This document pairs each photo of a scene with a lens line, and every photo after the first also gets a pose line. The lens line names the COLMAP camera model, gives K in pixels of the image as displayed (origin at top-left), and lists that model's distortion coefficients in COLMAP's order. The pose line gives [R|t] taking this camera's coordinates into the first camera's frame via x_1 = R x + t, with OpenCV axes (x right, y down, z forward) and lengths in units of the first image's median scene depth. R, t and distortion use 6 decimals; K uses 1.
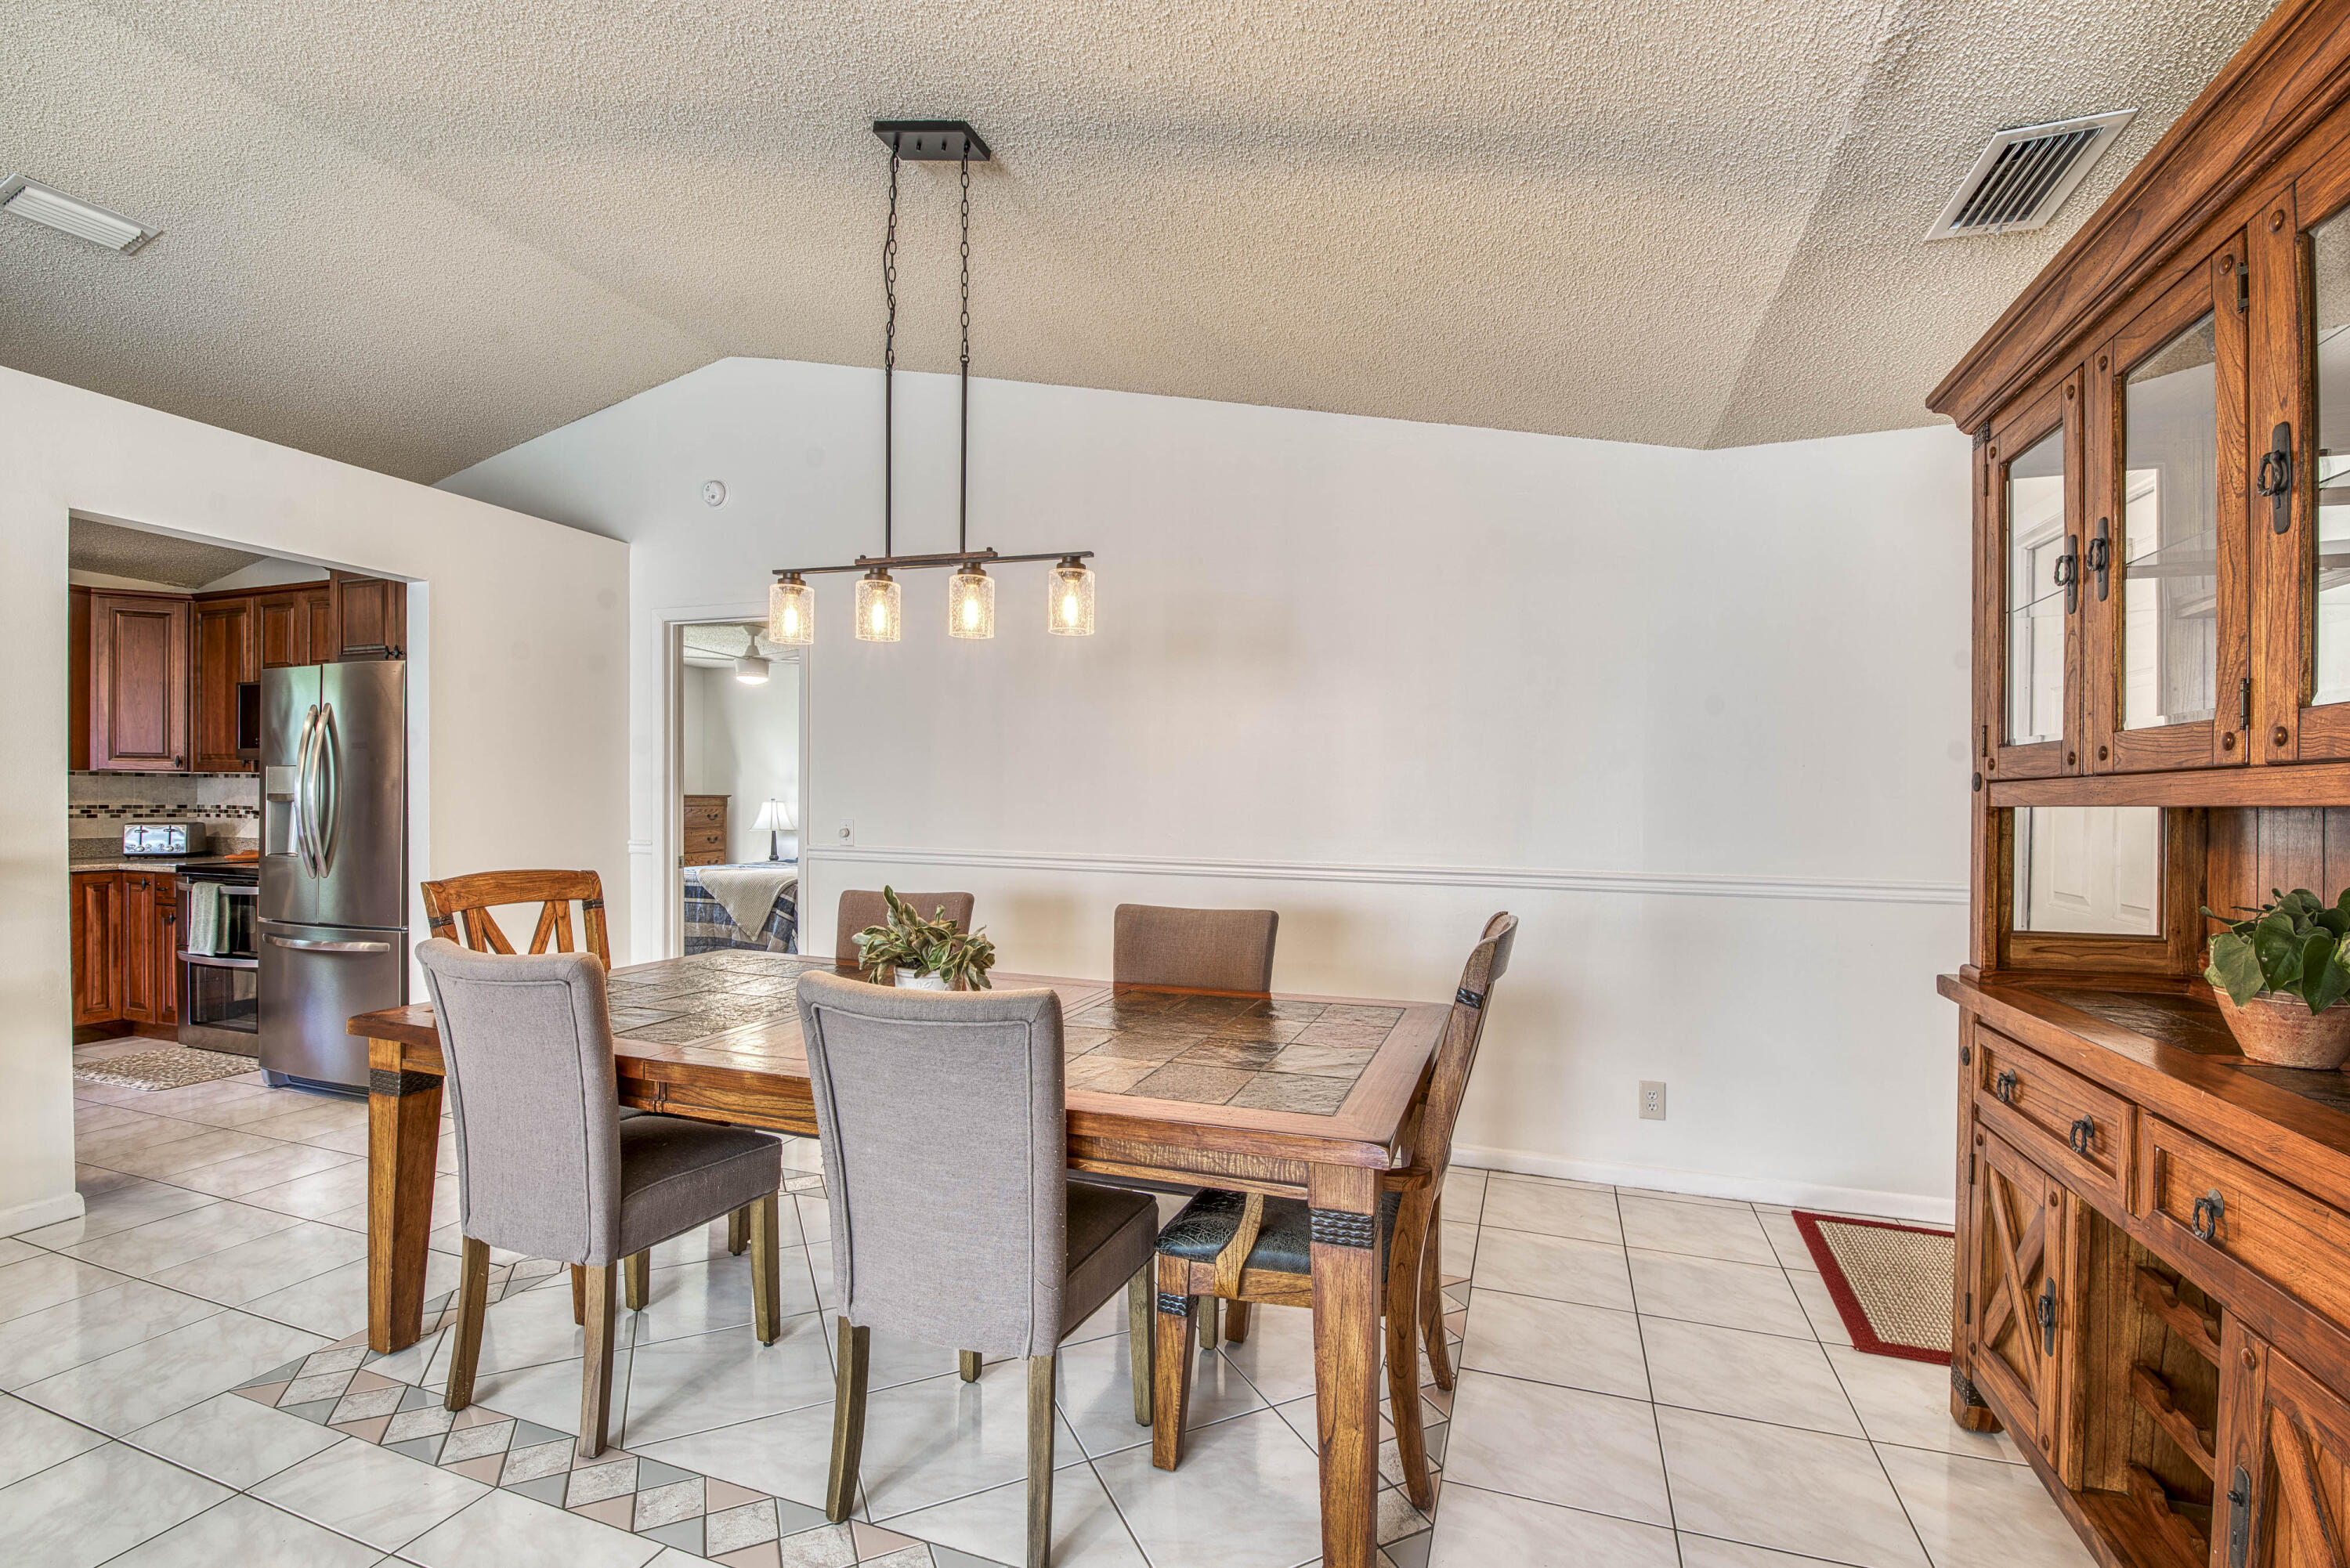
lens RADIAL K [[1009.3, 0, 1201.3], [0, 1009.3, 805.9], [0, 0, 1]] dist [-0.000432, -0.012350]
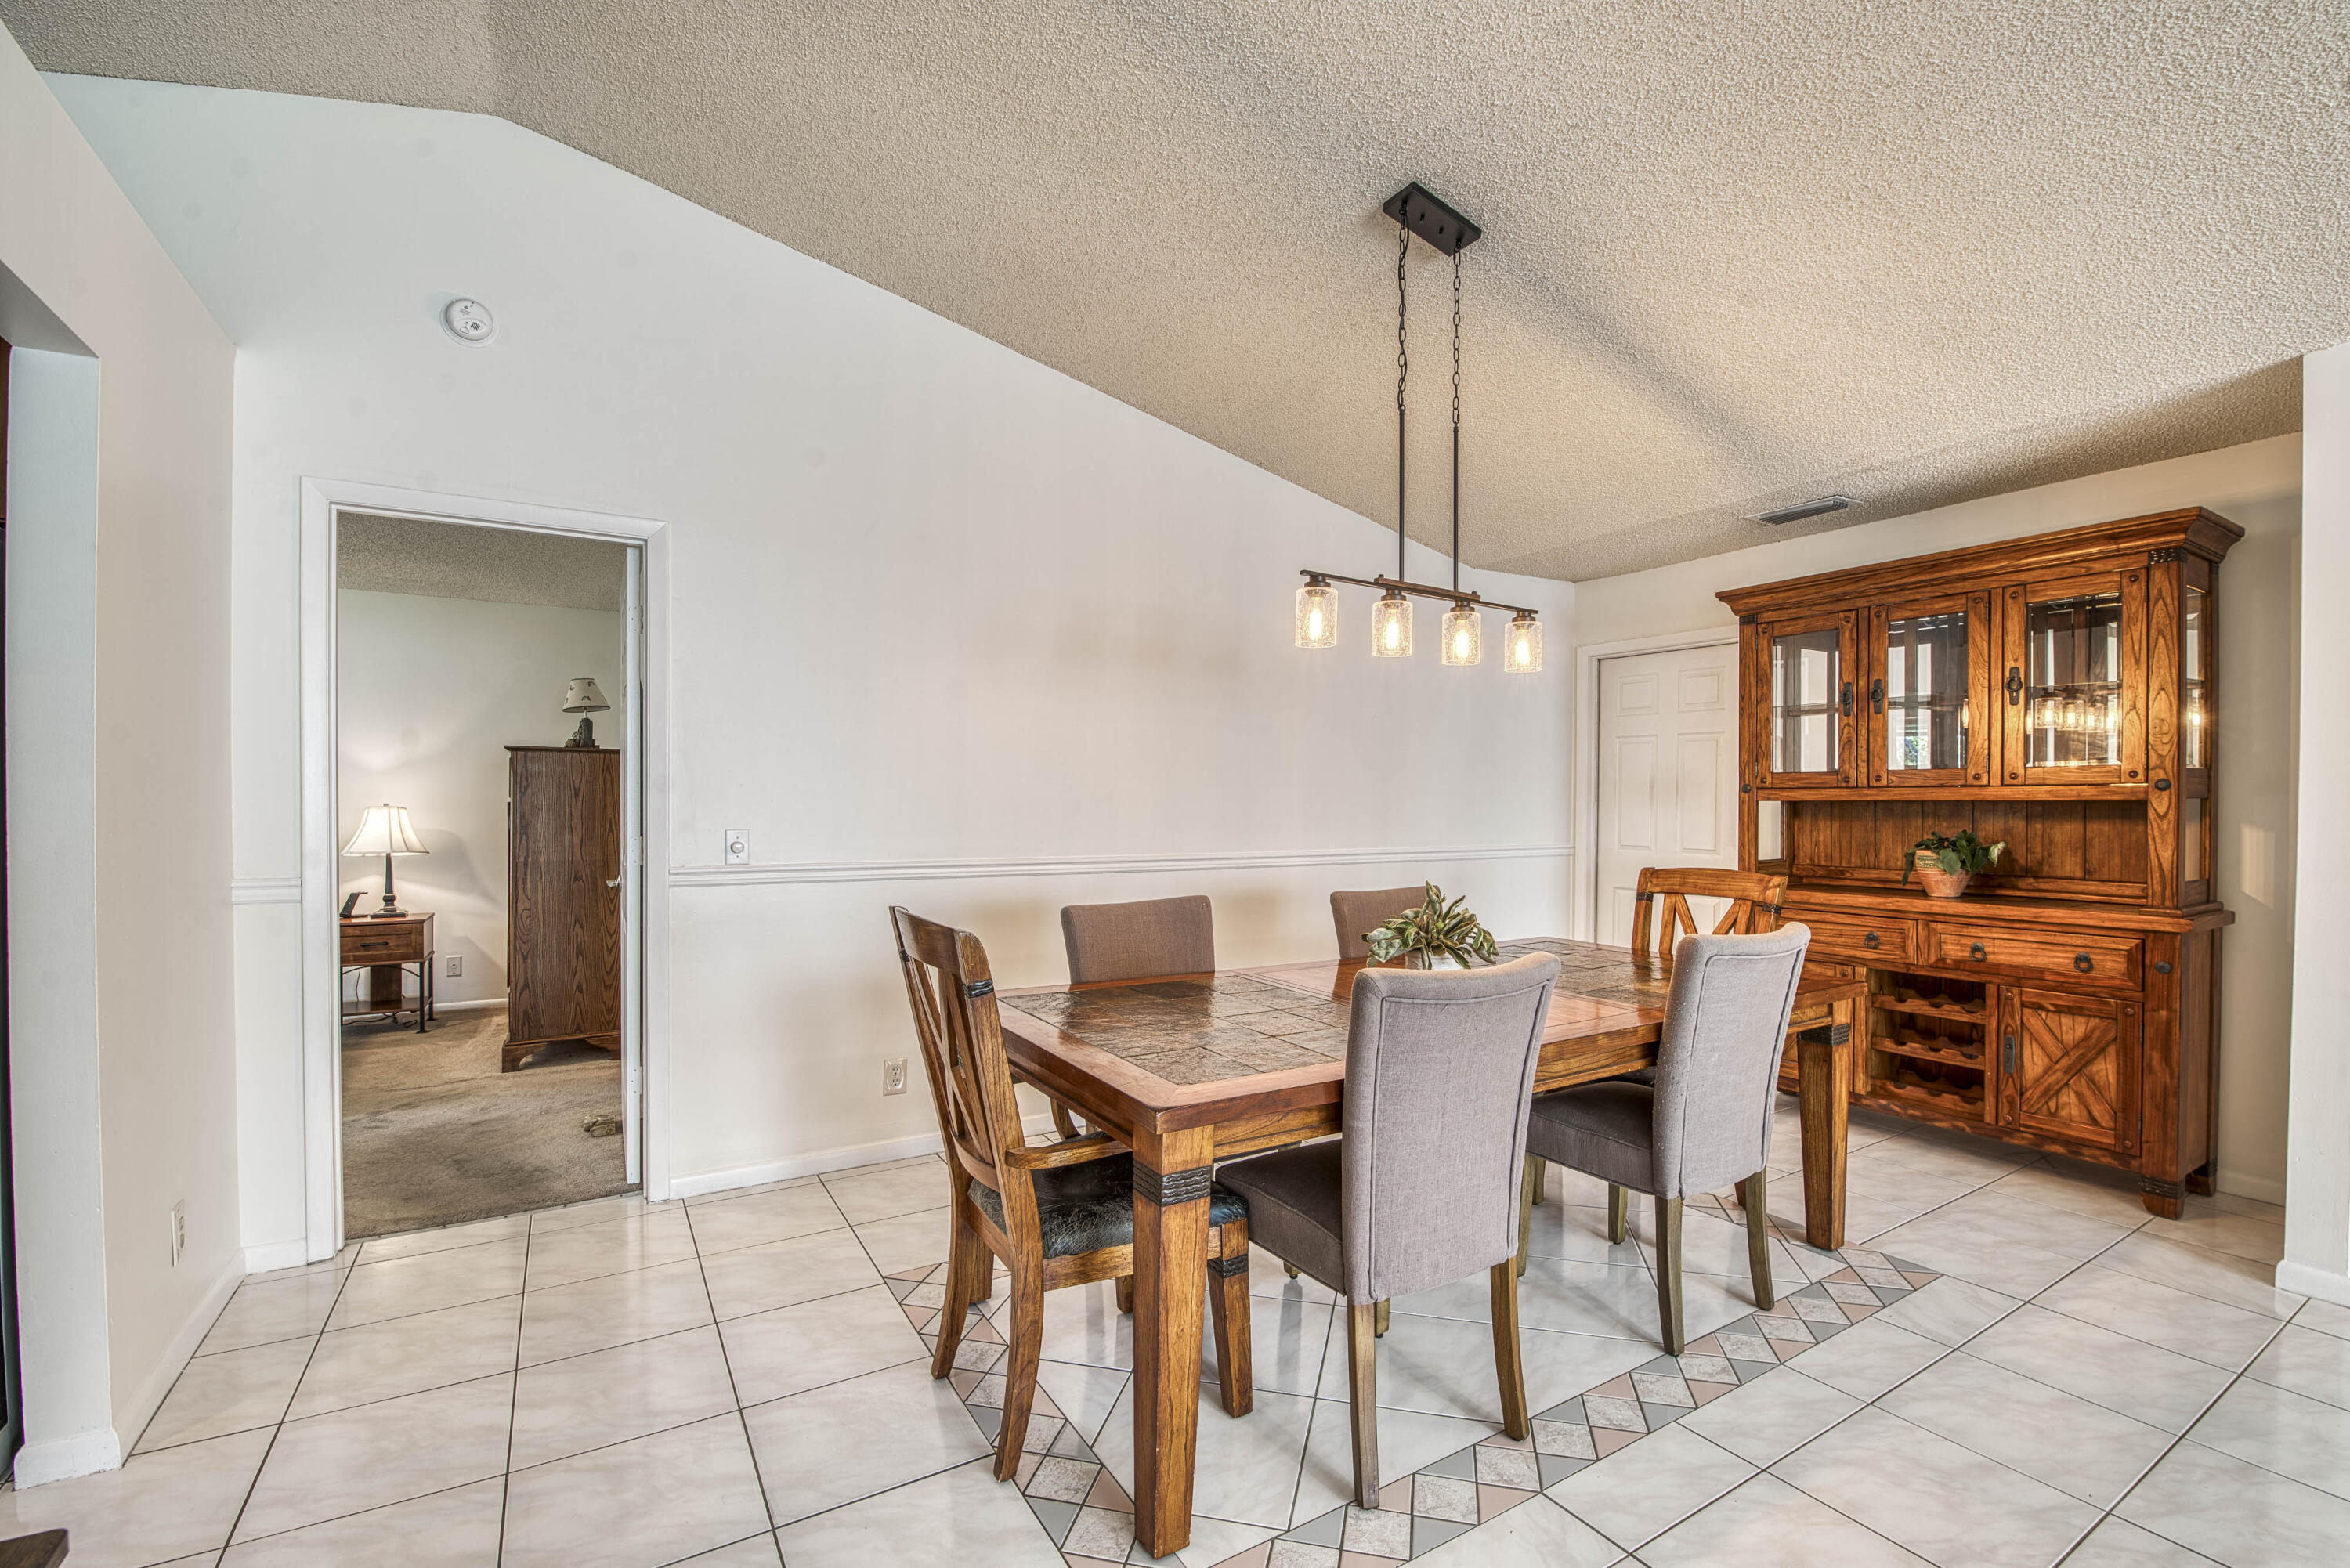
lens RADIAL K [[1009.3, 0, 1201.3], [0, 1009.3, 805.9], [0, 0, 1]] dist [-0.000432, -0.012350]
pose [[0.637520, -0.014946, 0.770289, -1.305215], [0.007285, 0.999884, 0.013371, -0.019901], [-0.770400, -0.002913, 0.637555, 0.474976]]
